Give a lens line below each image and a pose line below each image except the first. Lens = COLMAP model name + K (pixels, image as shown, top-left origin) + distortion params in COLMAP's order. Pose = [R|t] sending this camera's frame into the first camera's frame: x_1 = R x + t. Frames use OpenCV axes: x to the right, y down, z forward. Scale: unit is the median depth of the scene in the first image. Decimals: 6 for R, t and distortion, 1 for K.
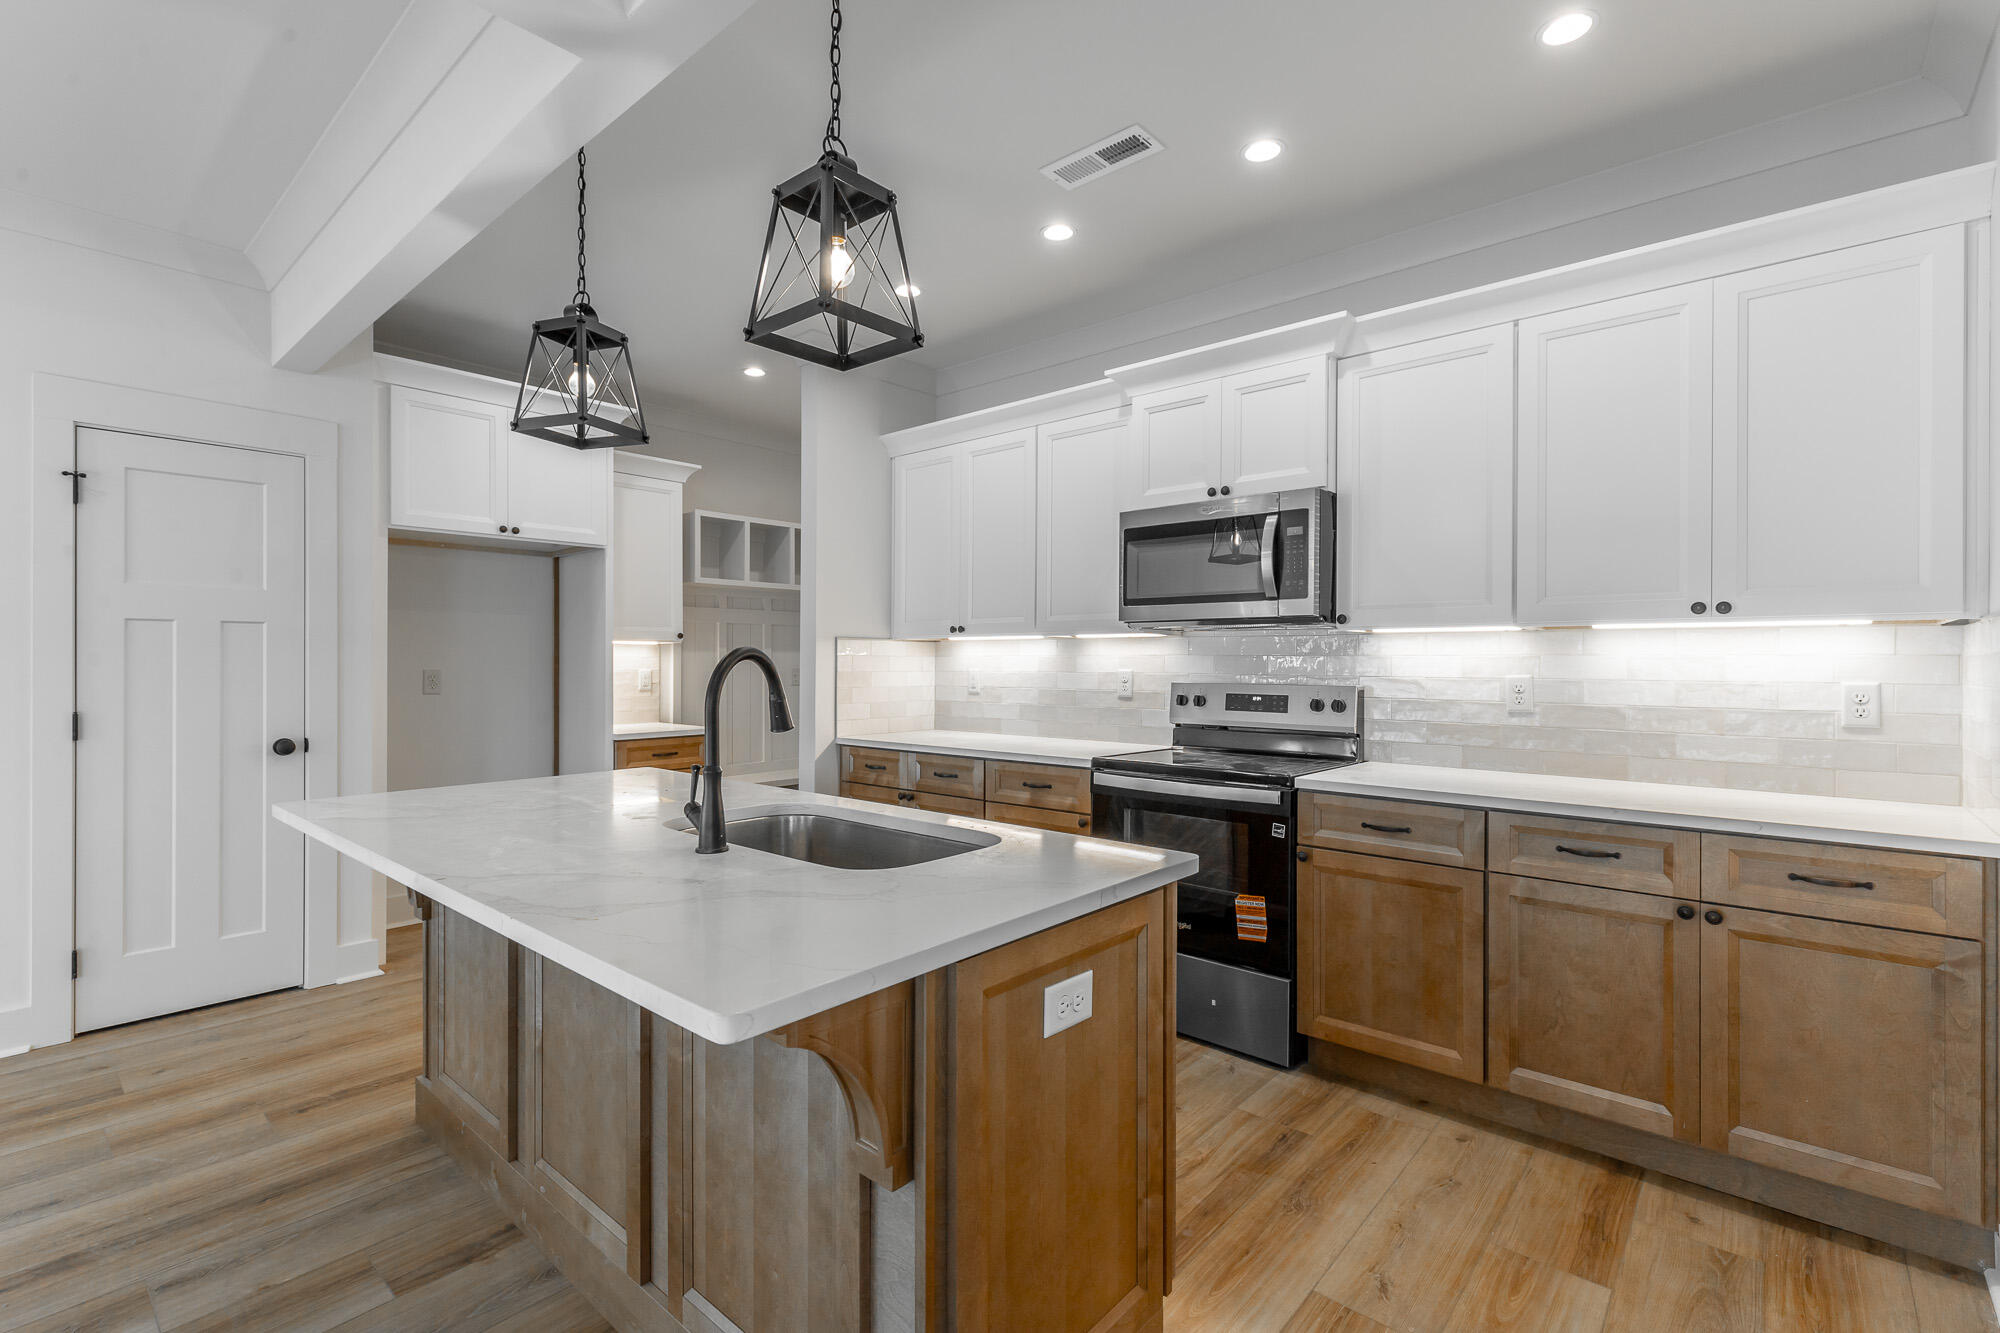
lens RADIAL K [[893.8, 0, 1002.1], [0, 893.8, 661.6], [0, 0, 1]] dist [0.002692, -0.000302]
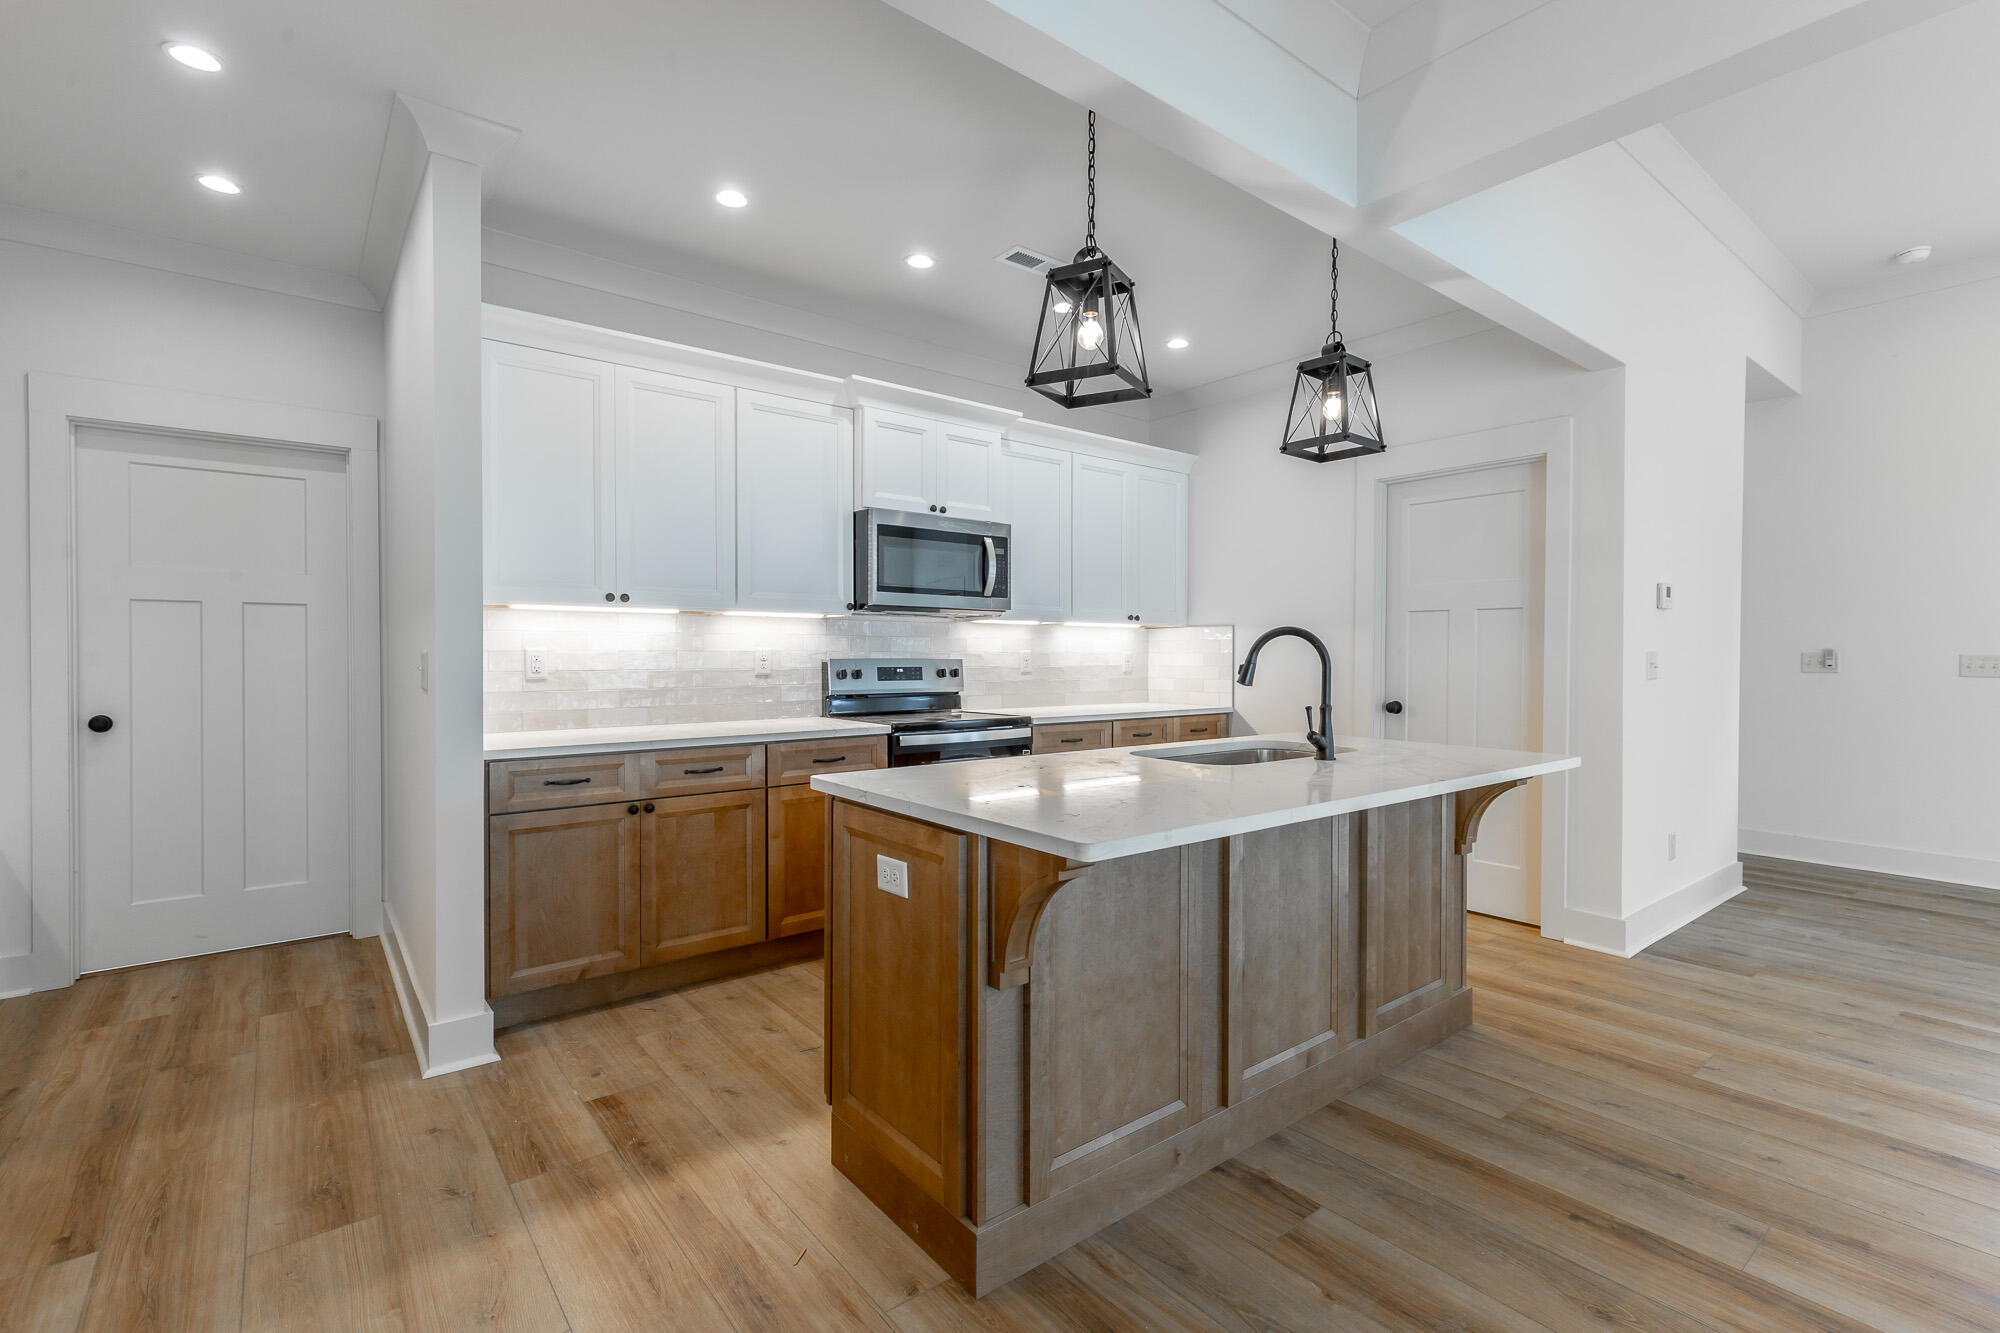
lens RADIAL K [[898.7, 0, 1021.7], [0, 898.7, 661.4], [0, 0, 1]] dist [0.004939, -0.000017]
pose [[0.169192, -0.011703, 0.985514, -1.096597], [-0.001421, 0.999926, 0.012118, 0.015028], [-0.985582, -0.003451, 0.169163, 0.708386]]
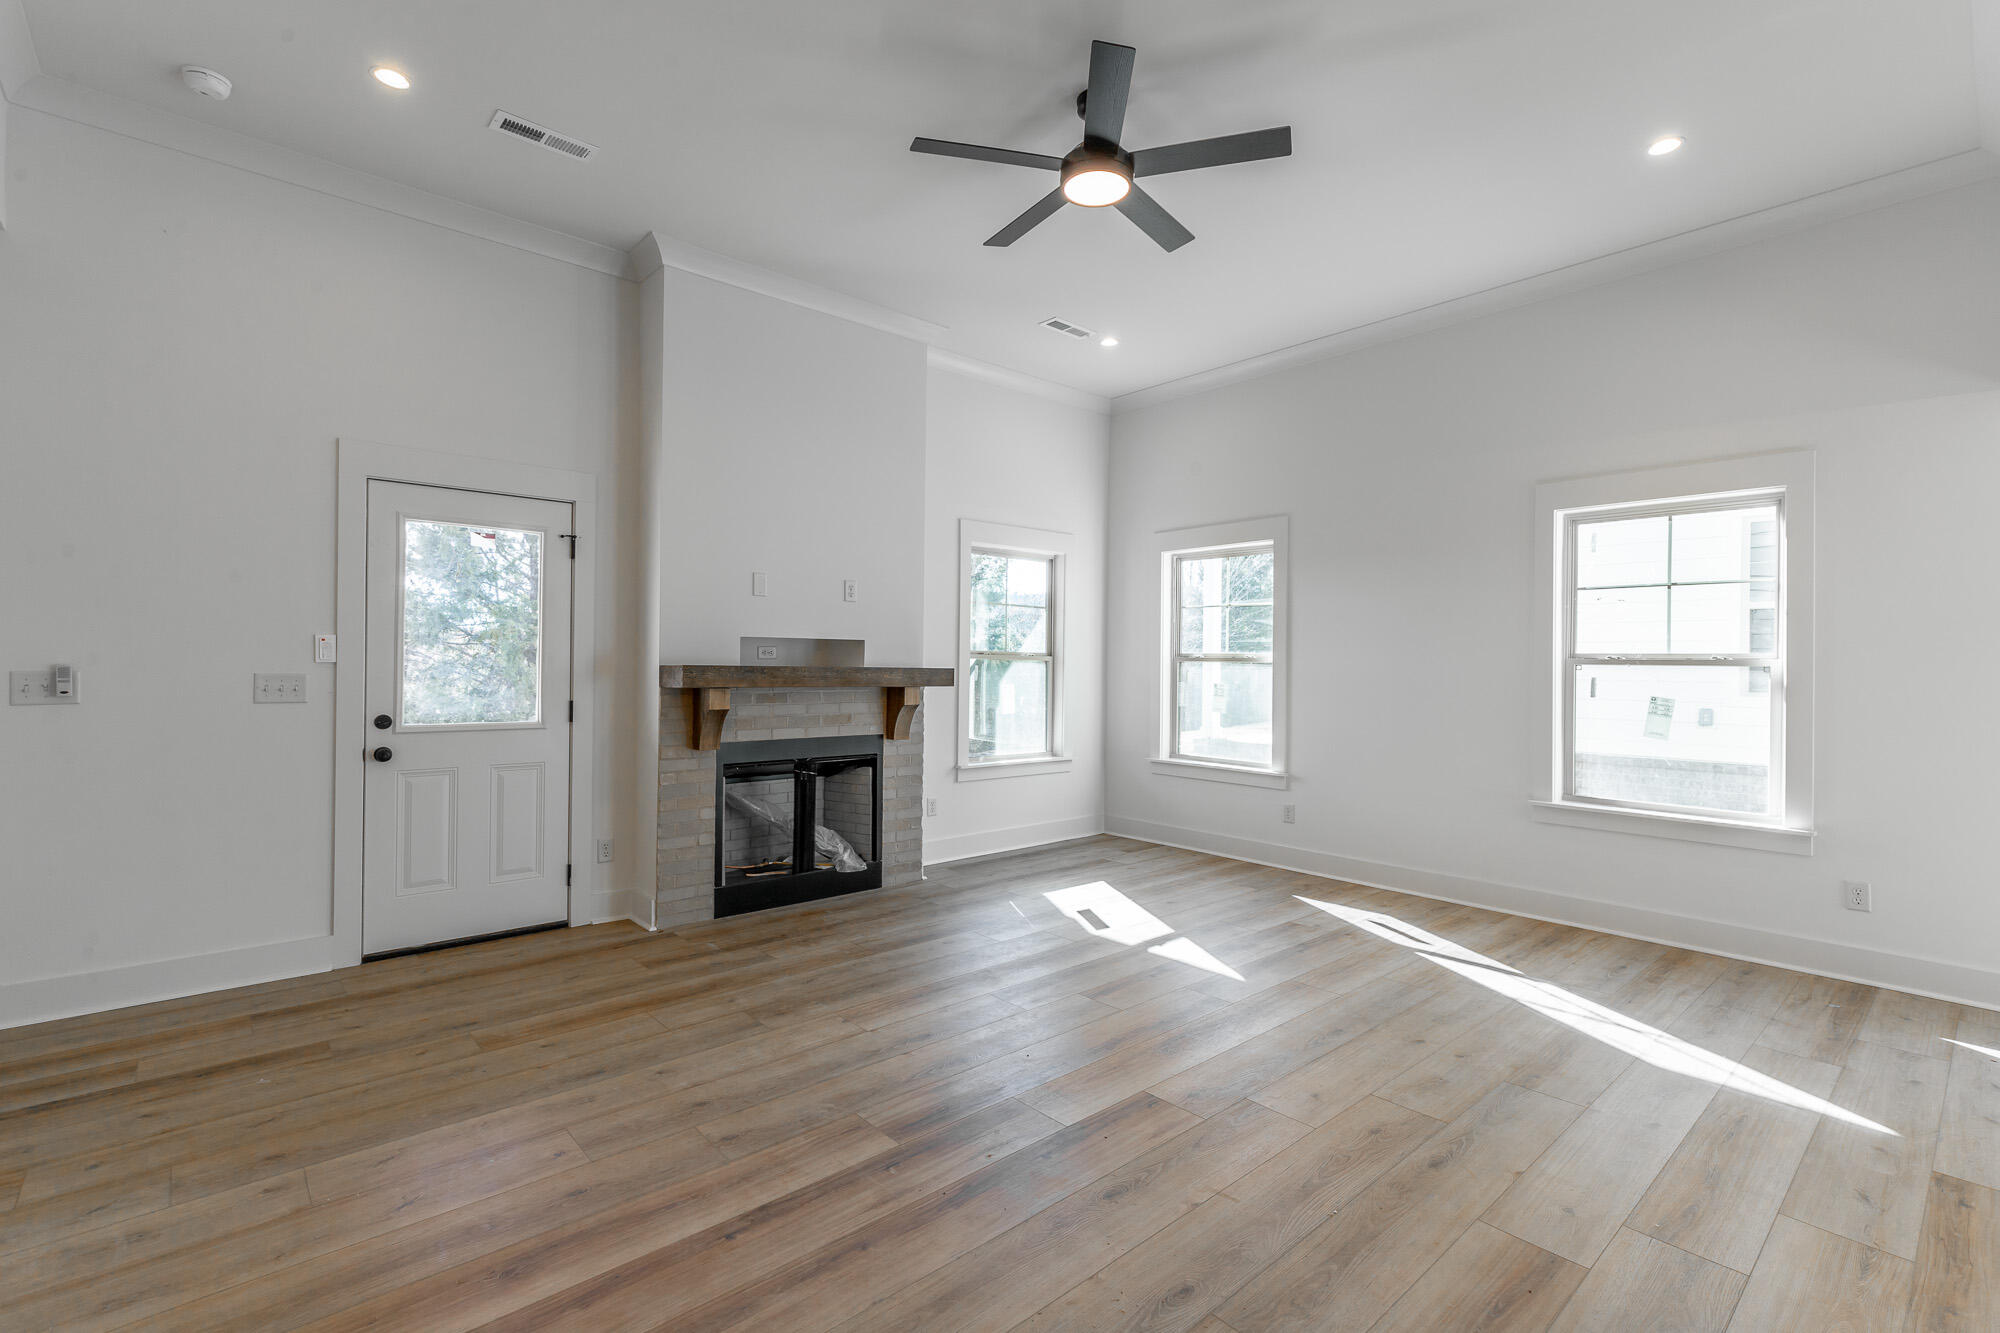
lens RADIAL K [[901.2, 0, 1001.8], [0, 901.2, 663.9], [0, 0, 1]] dist [0.005968, -0.000234]
pose [[-0.992210, -0.011685, 0.124023, -0.343942], [-0.011392, 0.999930, 0.003069, -0.007735], [-0.124051, 0.001632, -0.992275, 0.390174]]
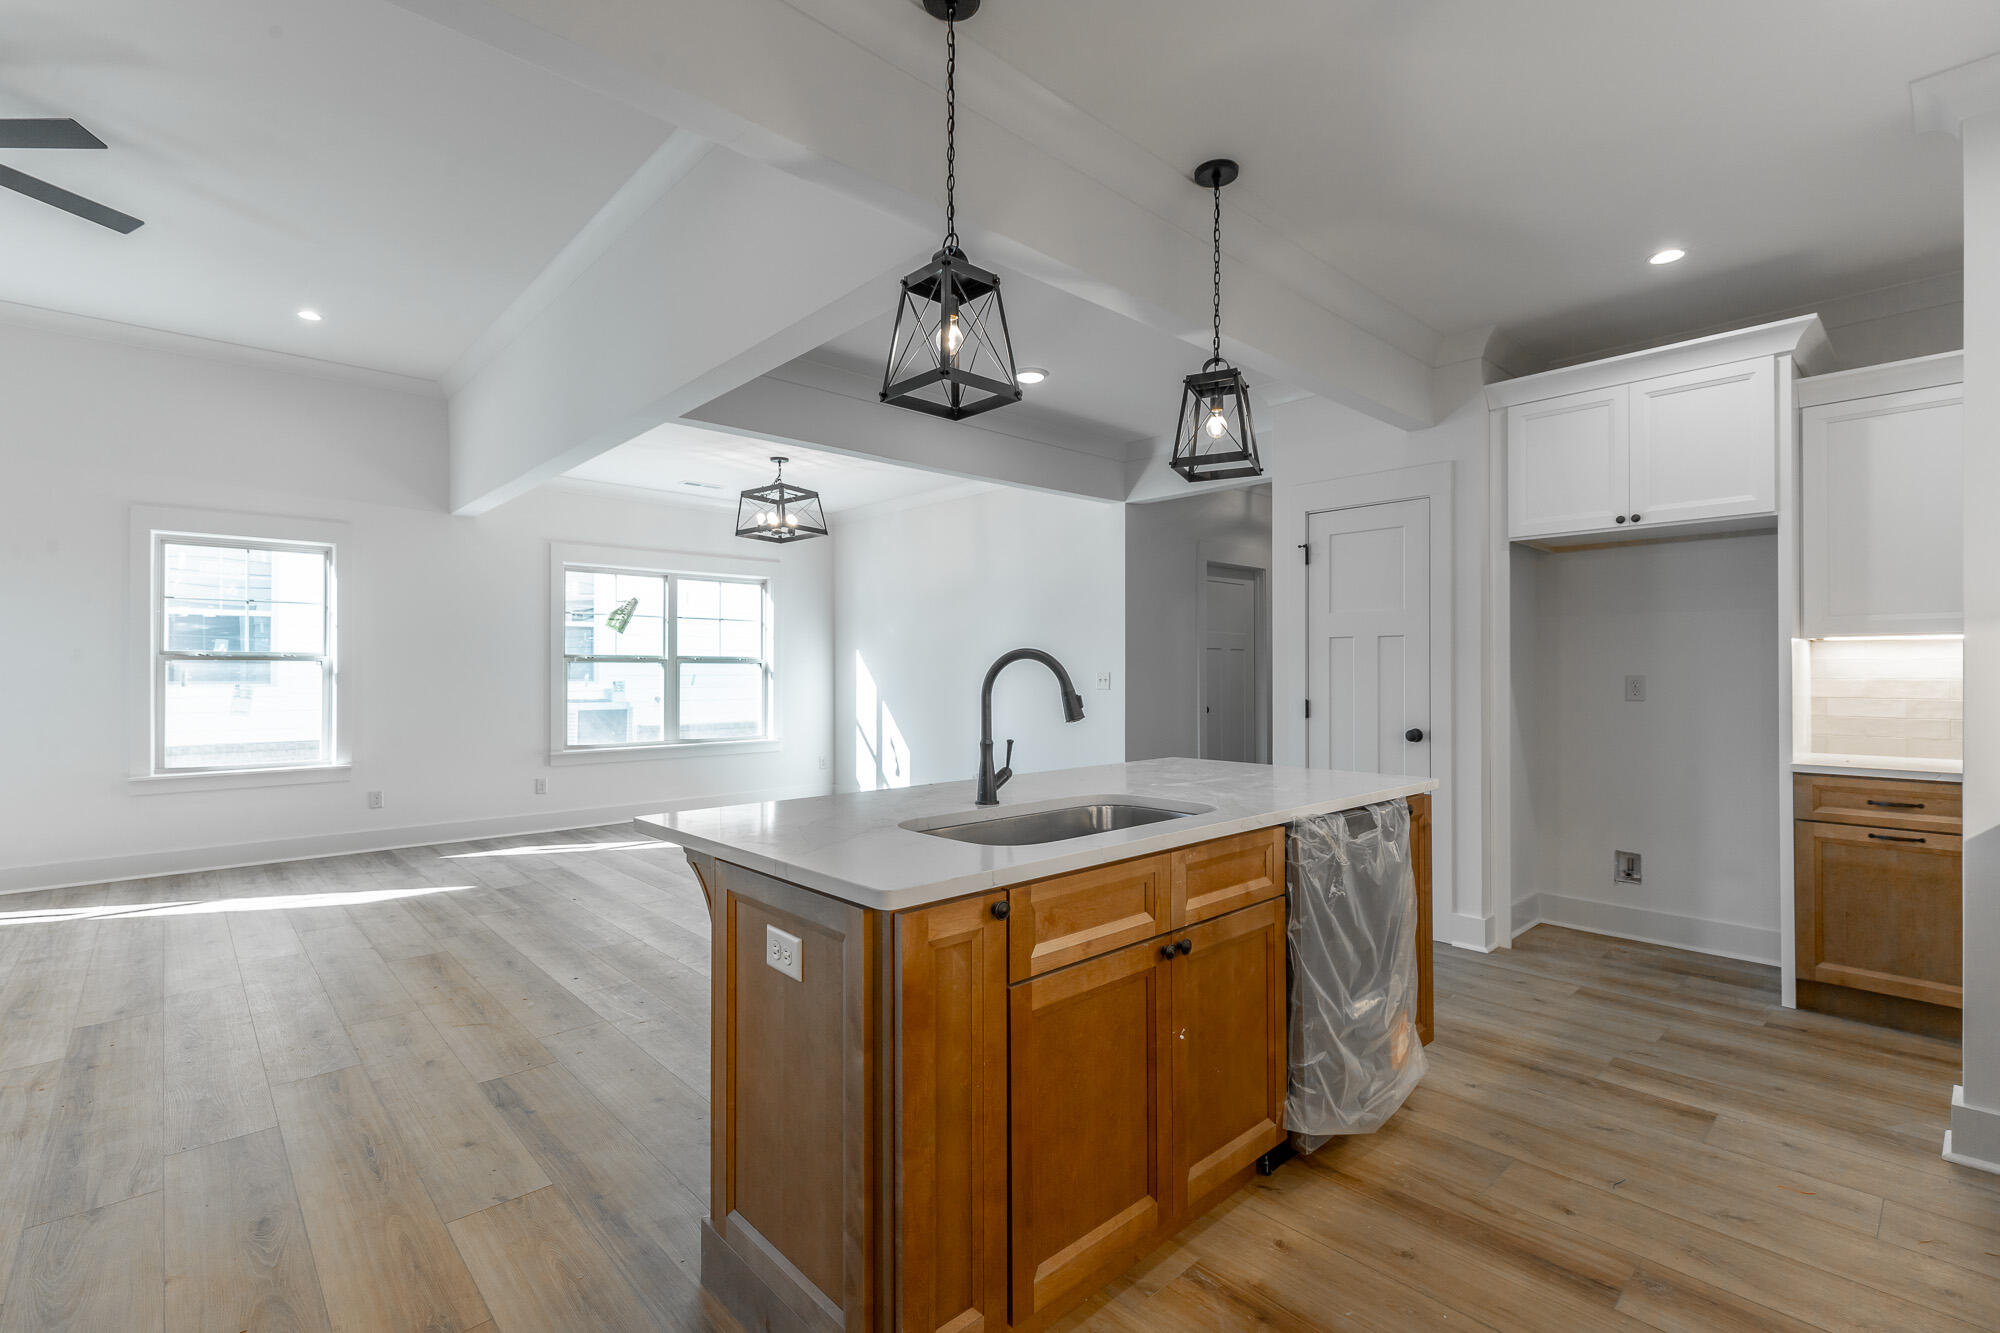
lens RADIAL K [[901.1, 0, 1011.2], [0, 901.1, 661.9], [0, 0, 1]] dist [0.004149, 0.000284]
pose [[-0.097924, -0.010662, -0.995137, 0.569258], [-0.001312, 0.999943, -0.010584, 0.009027], [0.995193, 0.000269, -0.097933, 0.656534]]
